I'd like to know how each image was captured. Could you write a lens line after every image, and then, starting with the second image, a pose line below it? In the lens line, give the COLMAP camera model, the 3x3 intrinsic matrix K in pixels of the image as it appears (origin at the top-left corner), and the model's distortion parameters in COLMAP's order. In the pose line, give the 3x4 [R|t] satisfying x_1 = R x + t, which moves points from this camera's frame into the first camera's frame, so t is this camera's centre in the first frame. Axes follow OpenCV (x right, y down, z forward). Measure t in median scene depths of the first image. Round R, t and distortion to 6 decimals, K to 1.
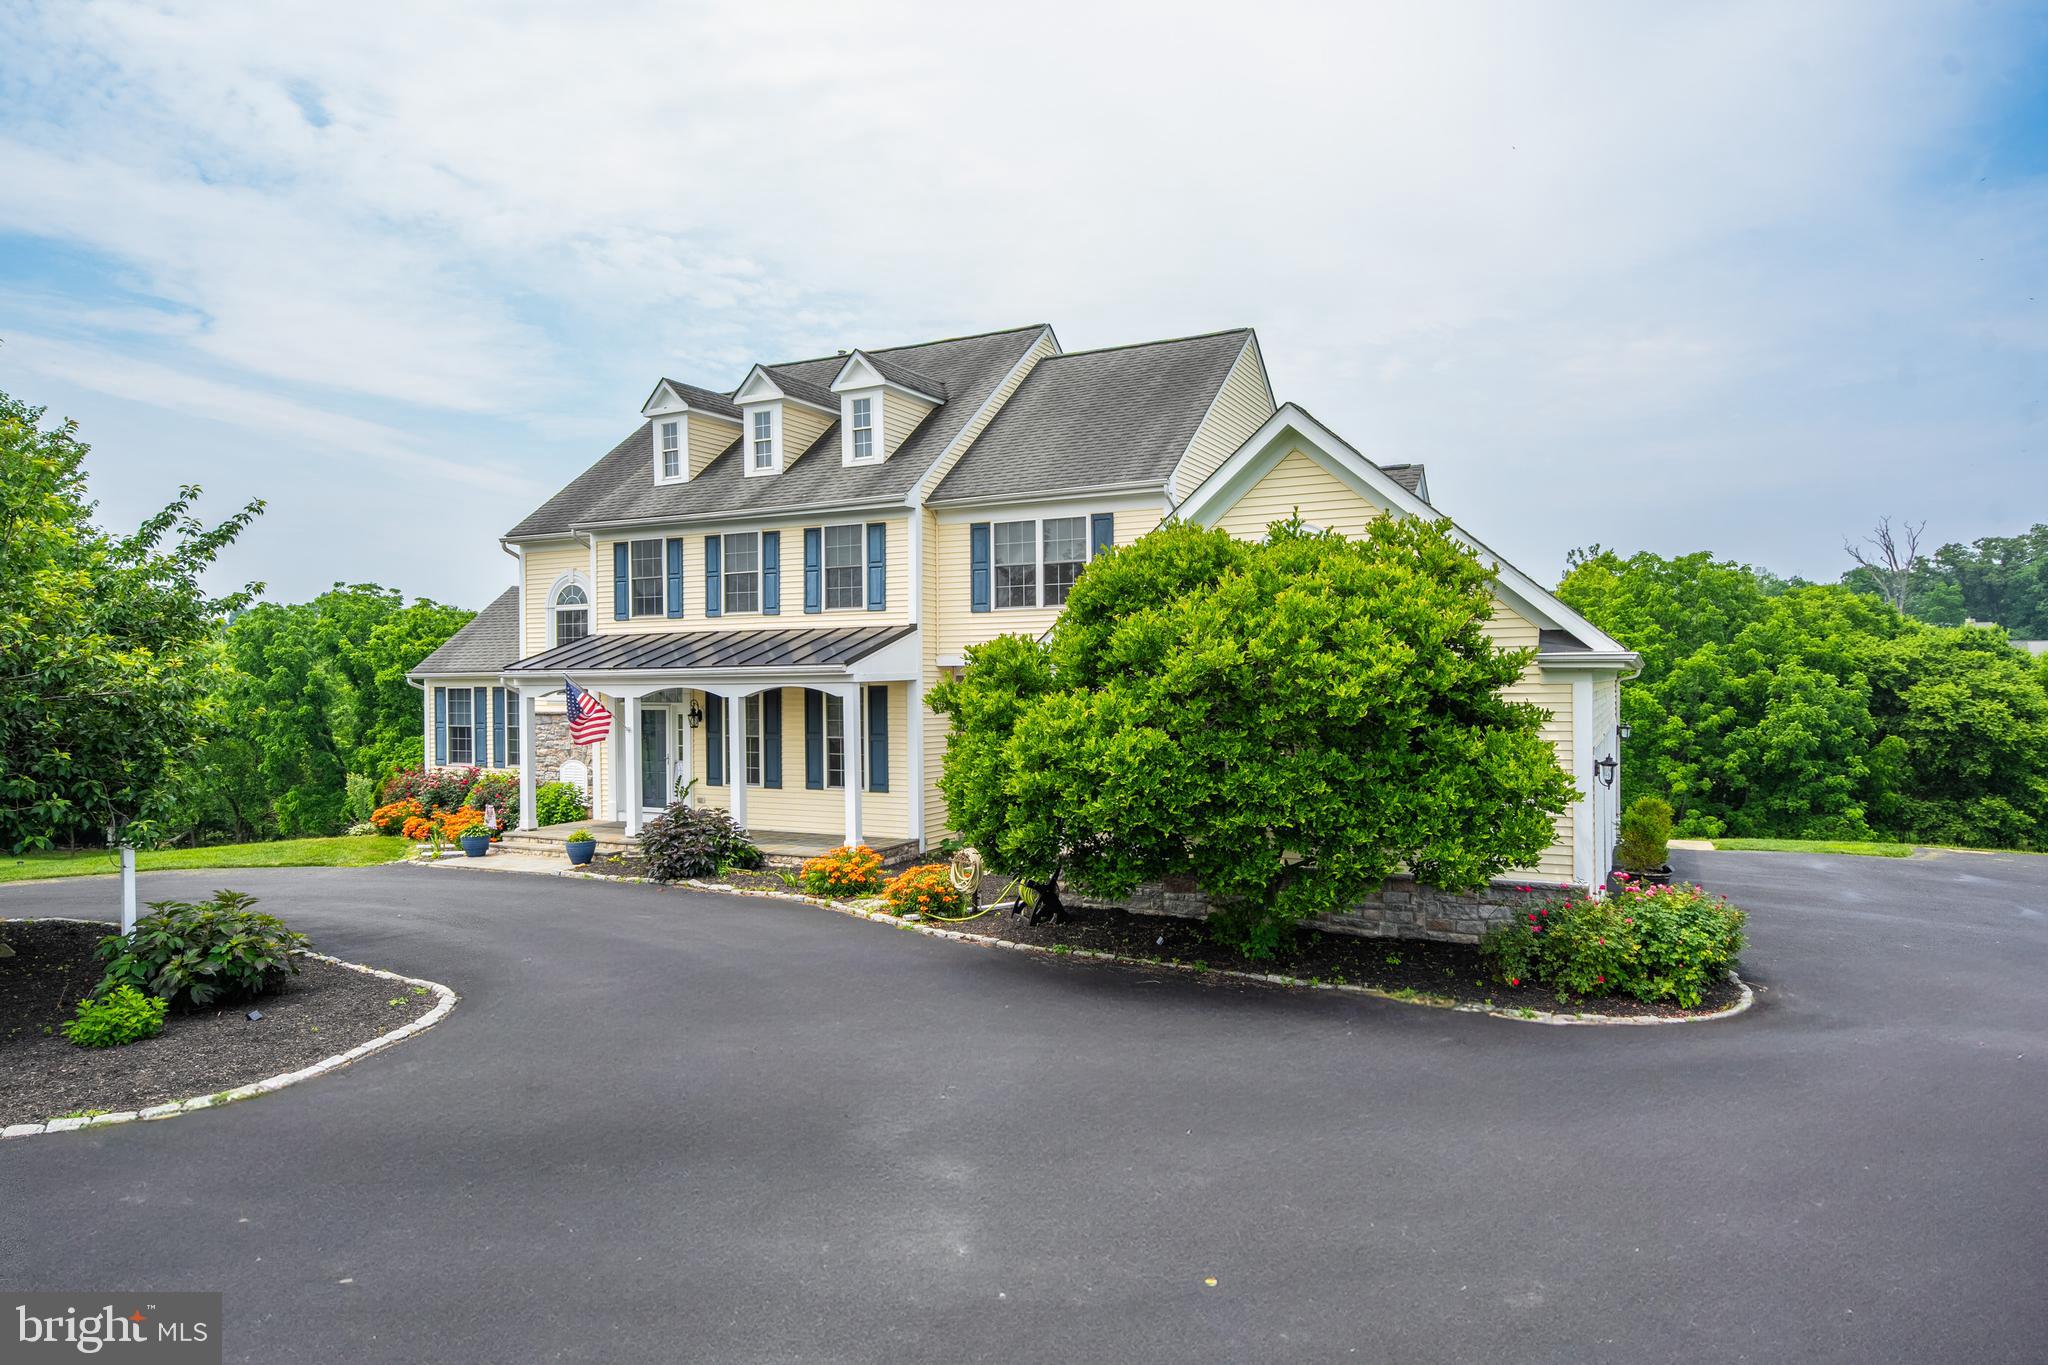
lens RADIAL K [[1241.3, 0, 1013.2], [0, 1241.3, 682.4], [0, 0, 1]] dist [-0.002127, 0.003697]
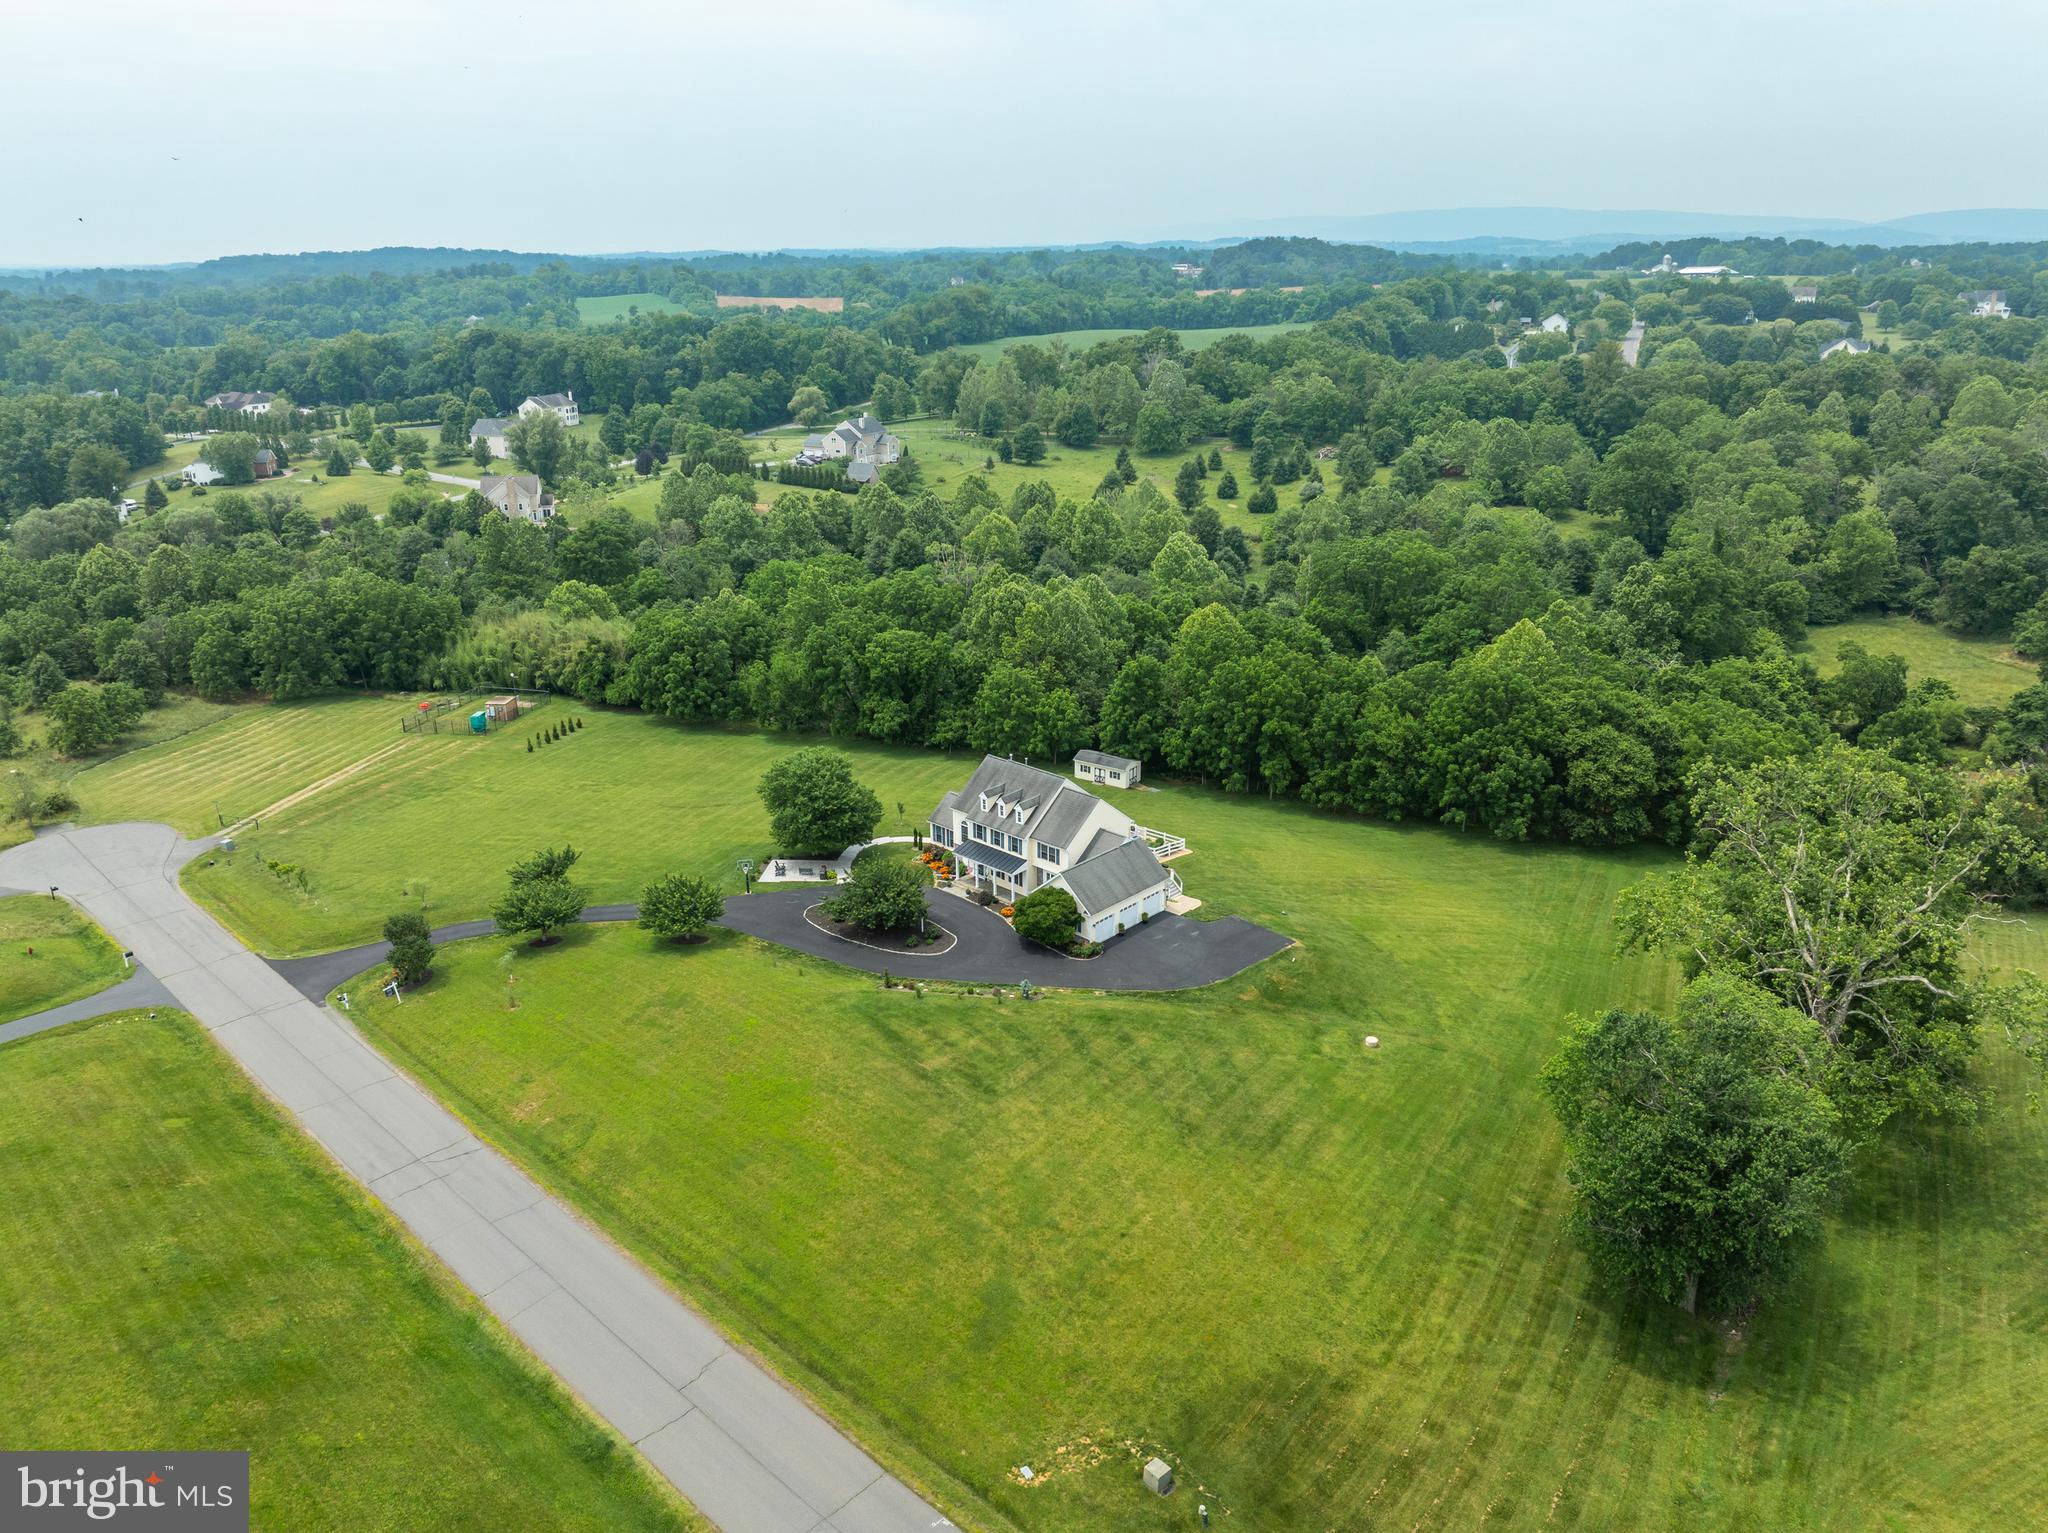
lens RADIAL K [[1441.8, 0, 1001.9], [0, 1441.8, 763.1], [0, 0, 1]] dist [-0.045140, 0.001637]
pose [[0.956605, 0.095869, -0.275164, 1.438543], [0.003606, 0.940359, 0.340164, -2.466516], [0.291364, -0.326395, 0.899207, -4.331846]]
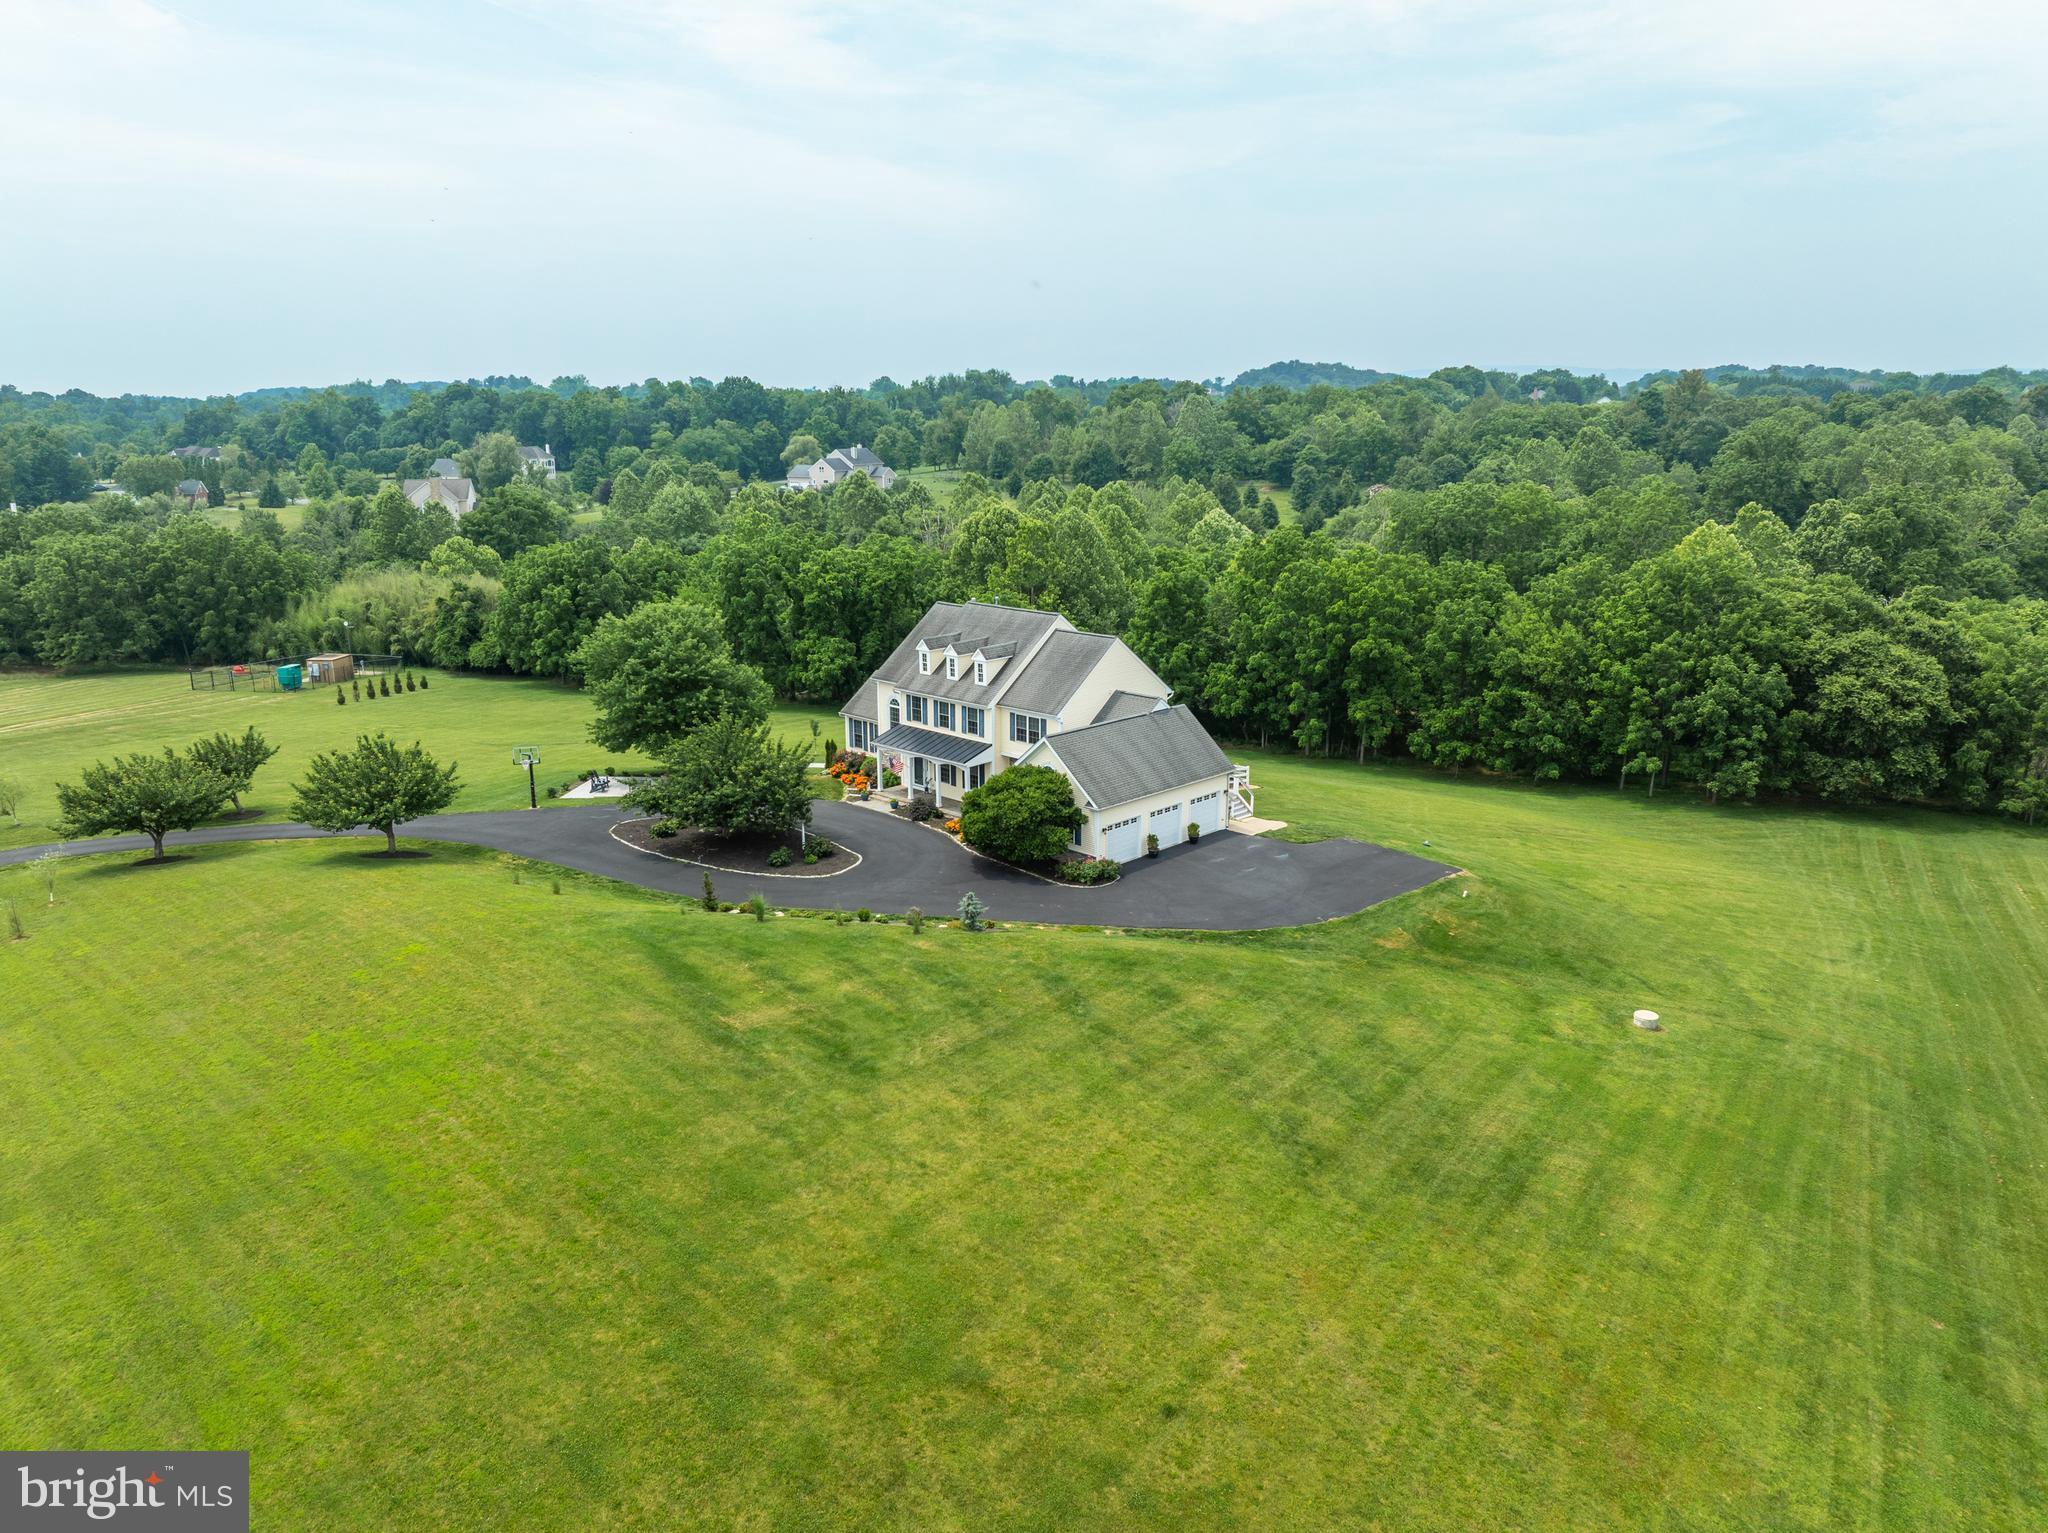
lens RADIAL K [[1441.8, 0, 1009.2], [0, 1441.8, 749.2], [0, 0, 1]] dist [-0.045140, 0.001637]
pose [[0.952822, 0.075650, -0.293950, 1.009330], [-0.005203, 0.972372, 0.233380, -0.860863], [0.303484, -0.220840, 0.926891, -2.313286]]
